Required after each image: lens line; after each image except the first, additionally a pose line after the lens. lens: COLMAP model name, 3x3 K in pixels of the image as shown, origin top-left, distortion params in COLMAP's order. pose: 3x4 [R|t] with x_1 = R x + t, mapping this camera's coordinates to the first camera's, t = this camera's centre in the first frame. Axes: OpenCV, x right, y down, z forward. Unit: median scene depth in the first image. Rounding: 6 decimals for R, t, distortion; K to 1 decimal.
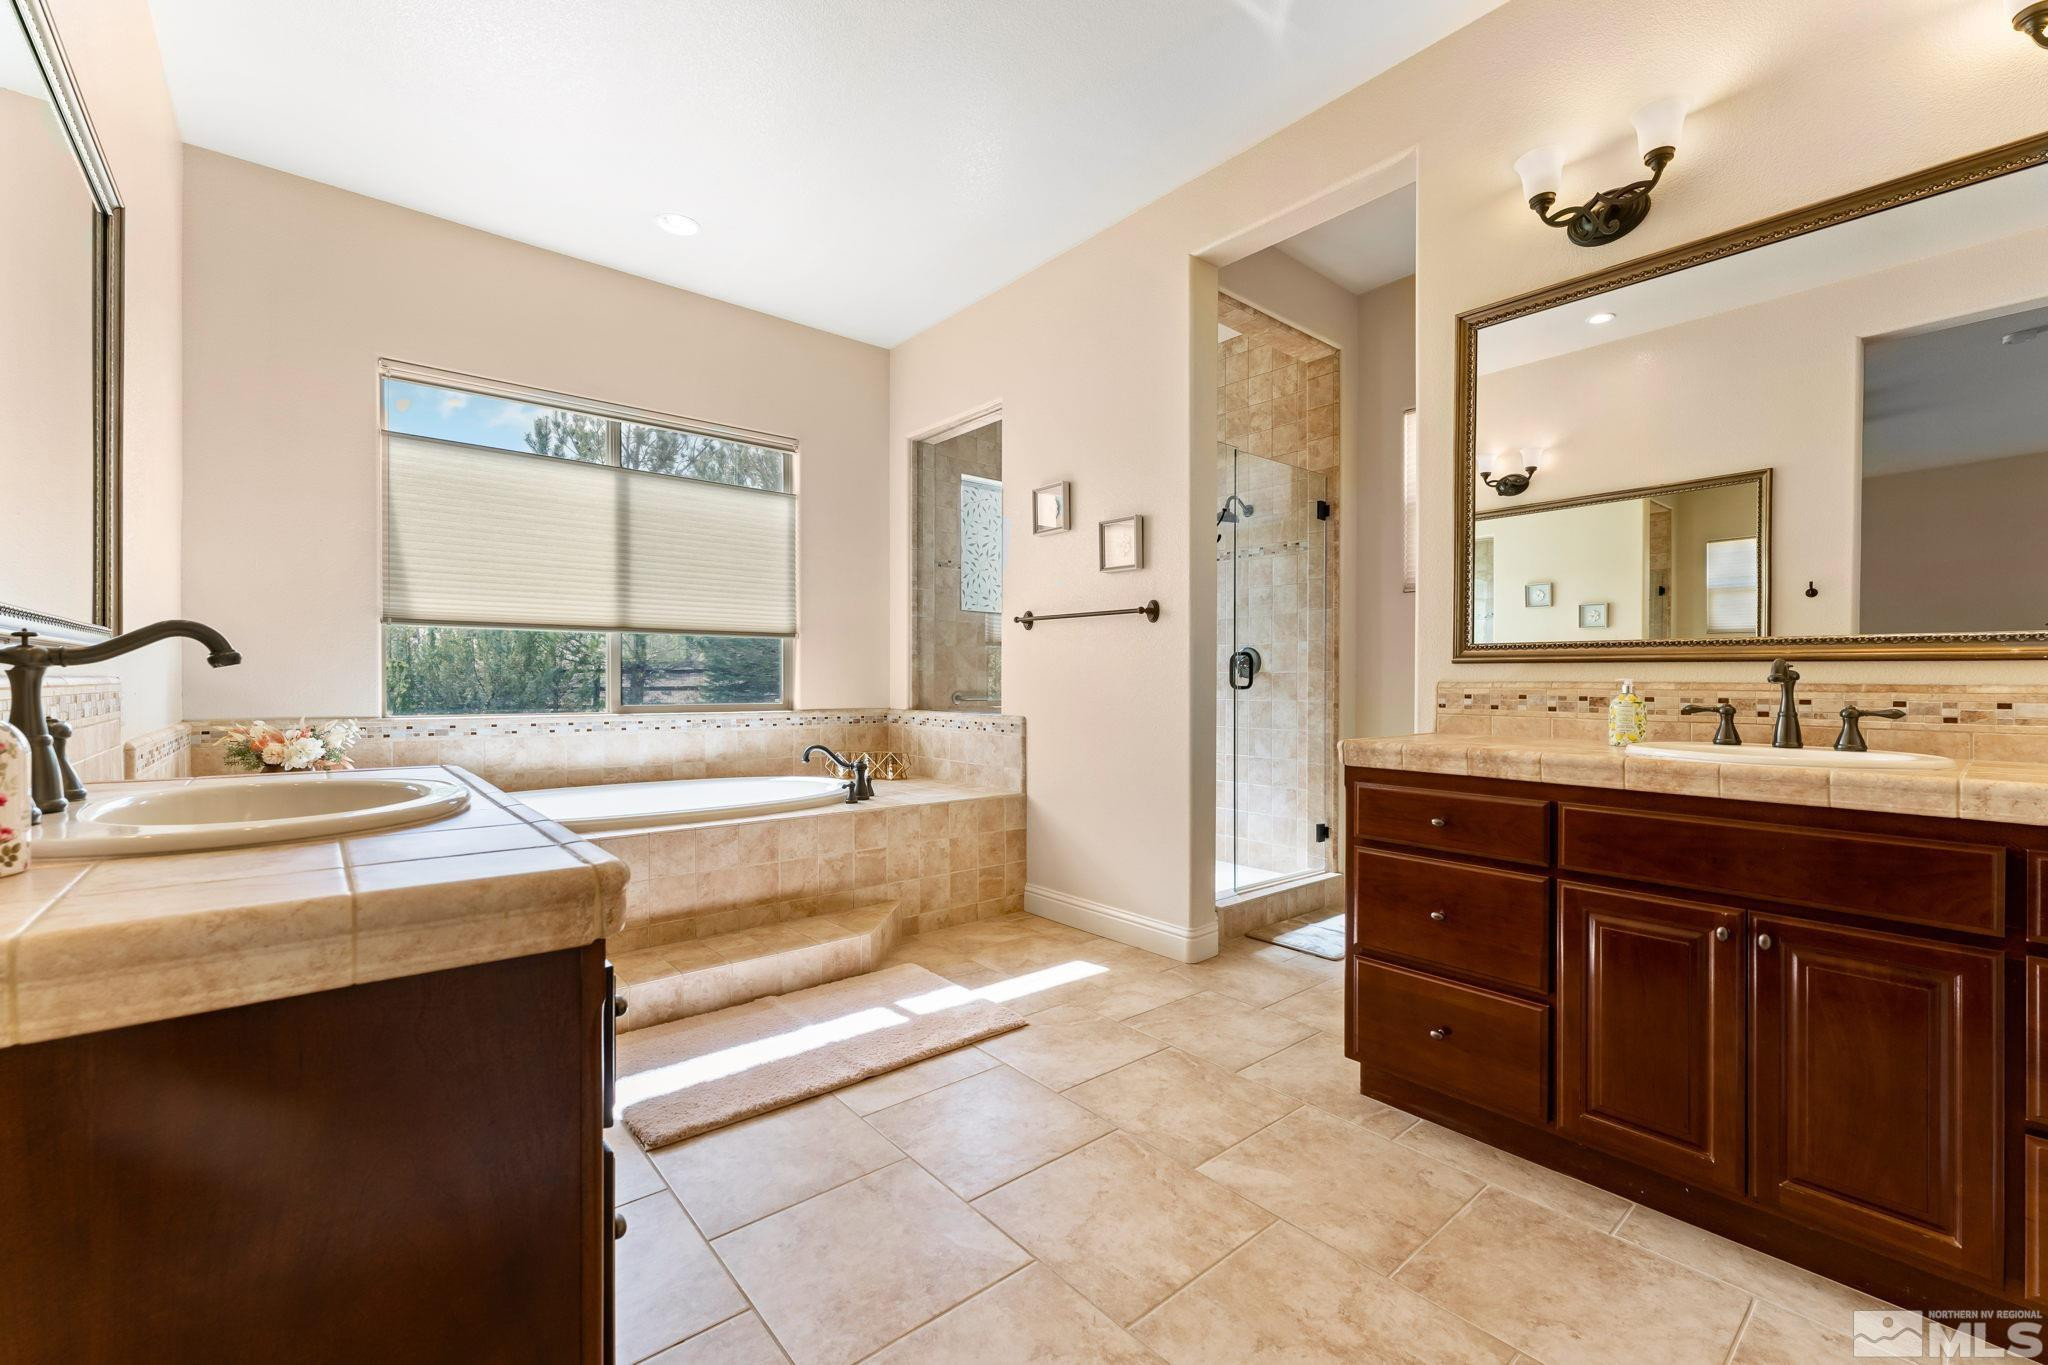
lens RADIAL K [[845.6, 0, 1023.9], [0, 845.6, 686.1], [0, 0, 1]] dist [0.003359, -0.000525]
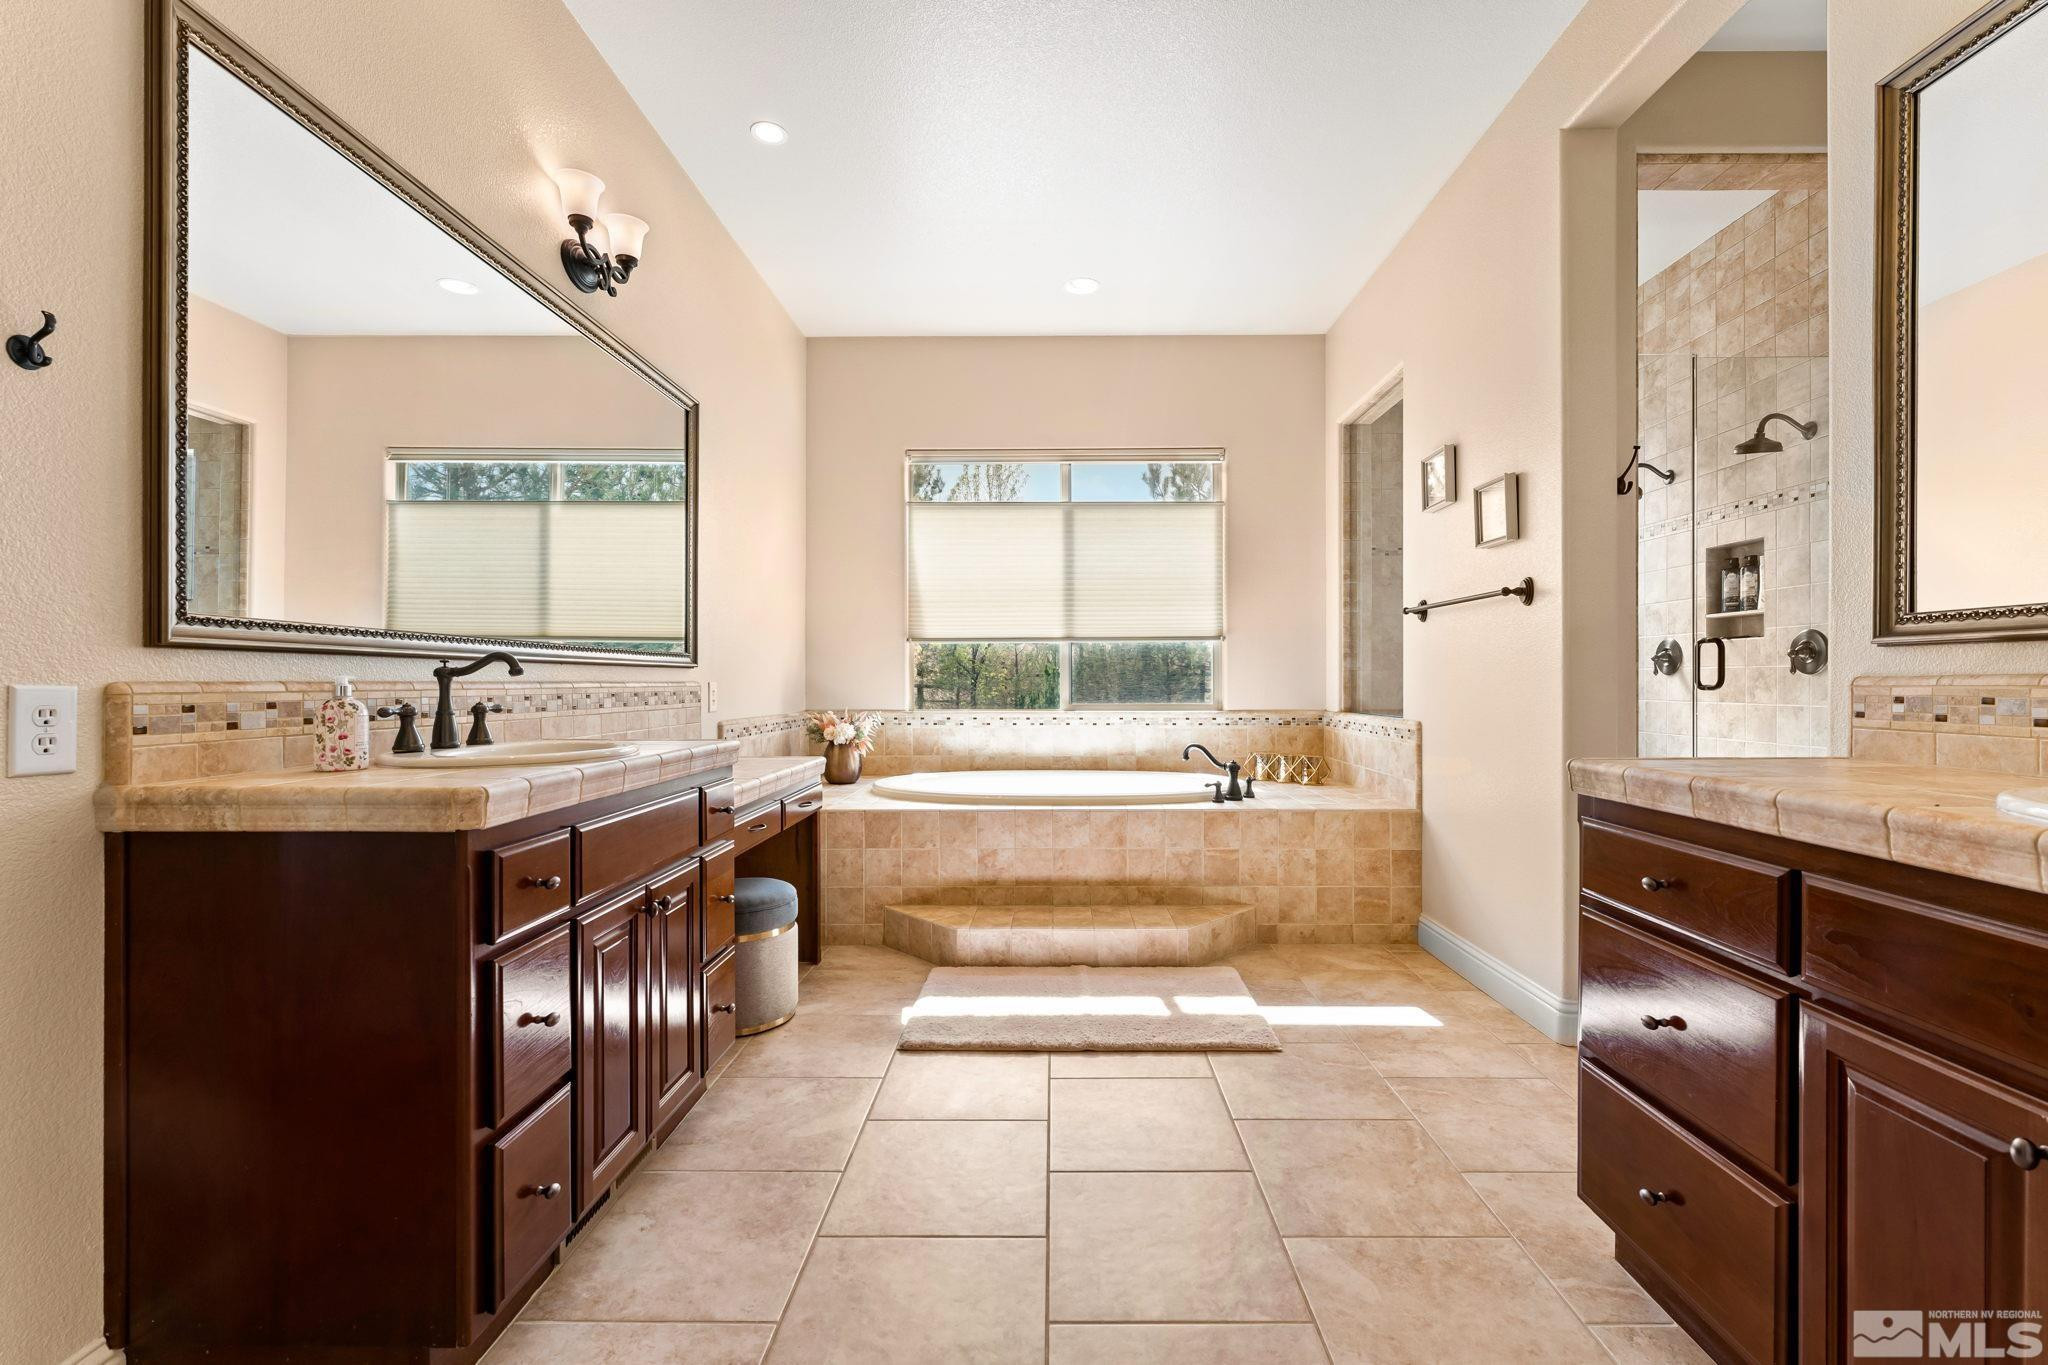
lens RADIAL K [[845.6, 0, 1028.2], [0, 845.6, 684.0], [0, 0, 1]] dist [0.003359, -0.000525]
pose [[0.760322, -0.005133, -0.649526, 0.323647], [0.001801, 0.999982, -0.005795, 0.002237], [0.649544, 0.003236, 0.760317, 0.092468]]
